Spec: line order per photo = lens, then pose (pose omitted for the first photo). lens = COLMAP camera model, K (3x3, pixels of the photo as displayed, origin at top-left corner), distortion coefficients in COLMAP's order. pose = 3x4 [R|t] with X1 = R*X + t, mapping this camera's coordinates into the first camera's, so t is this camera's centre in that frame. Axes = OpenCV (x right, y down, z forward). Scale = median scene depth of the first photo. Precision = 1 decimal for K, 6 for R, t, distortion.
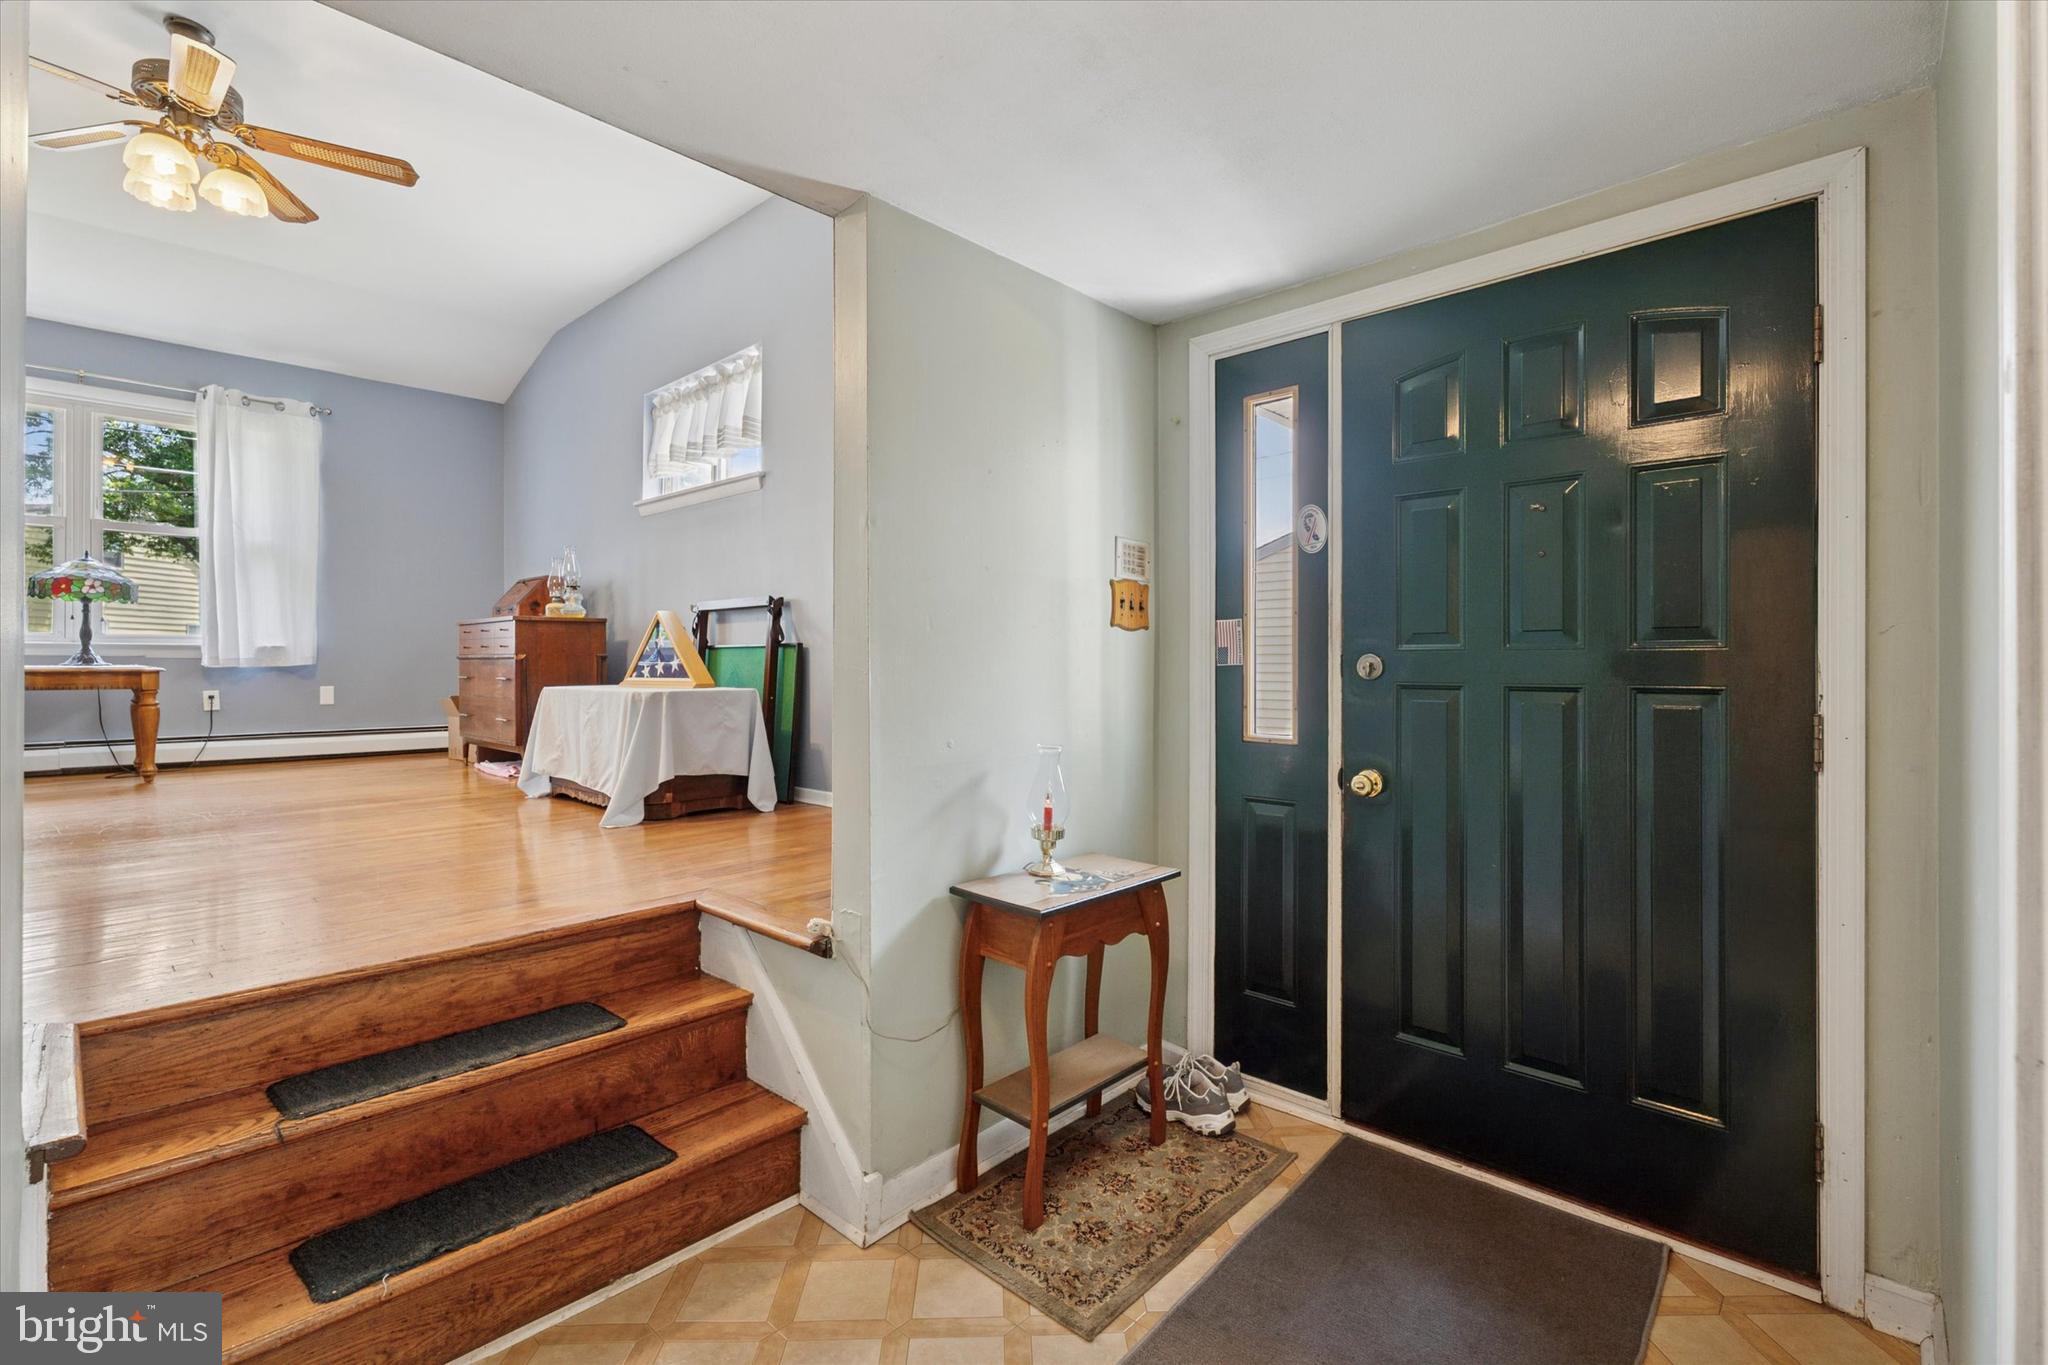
lens RADIAL K [[927.9, 0, 1024.2], [0, 927.9, 678.7], [0, 0, 1]] dist [0.006115, 0.000832]
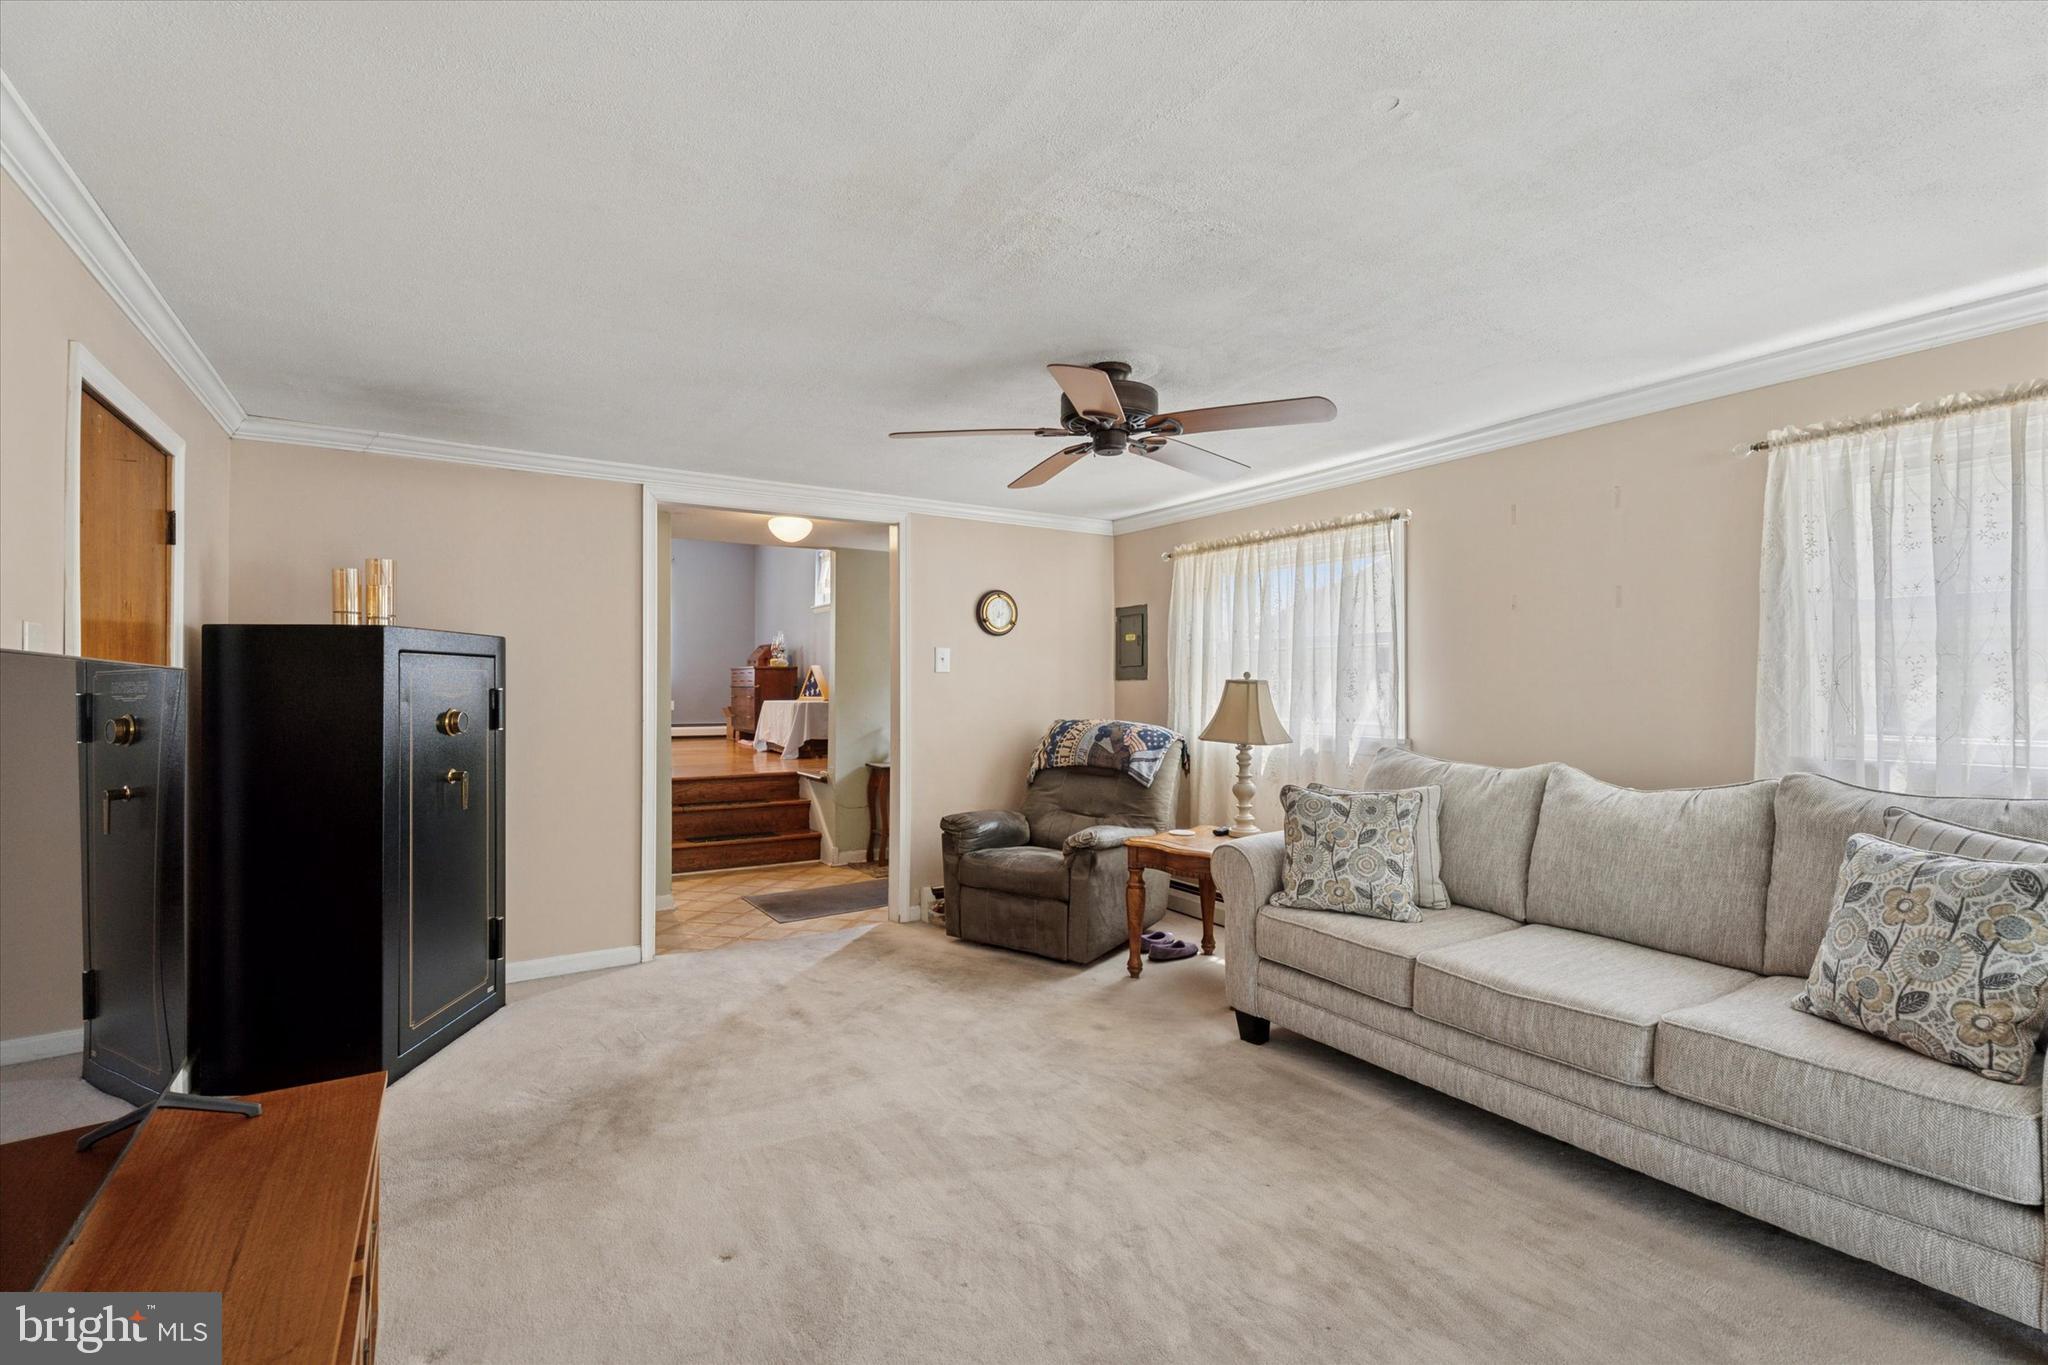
lens RADIAL K [[927.9, 0, 1011.7], [0, 927.9, 687.8], [0, 0, 1]] dist [0.006115, 0.000832]
pose [[0.965630, -0.000859, -0.259919, 0.586353], [-0.002277, 0.999928, -0.011764, 0.002807], [0.259910, 0.011952, 0.965559, -0.913228]]
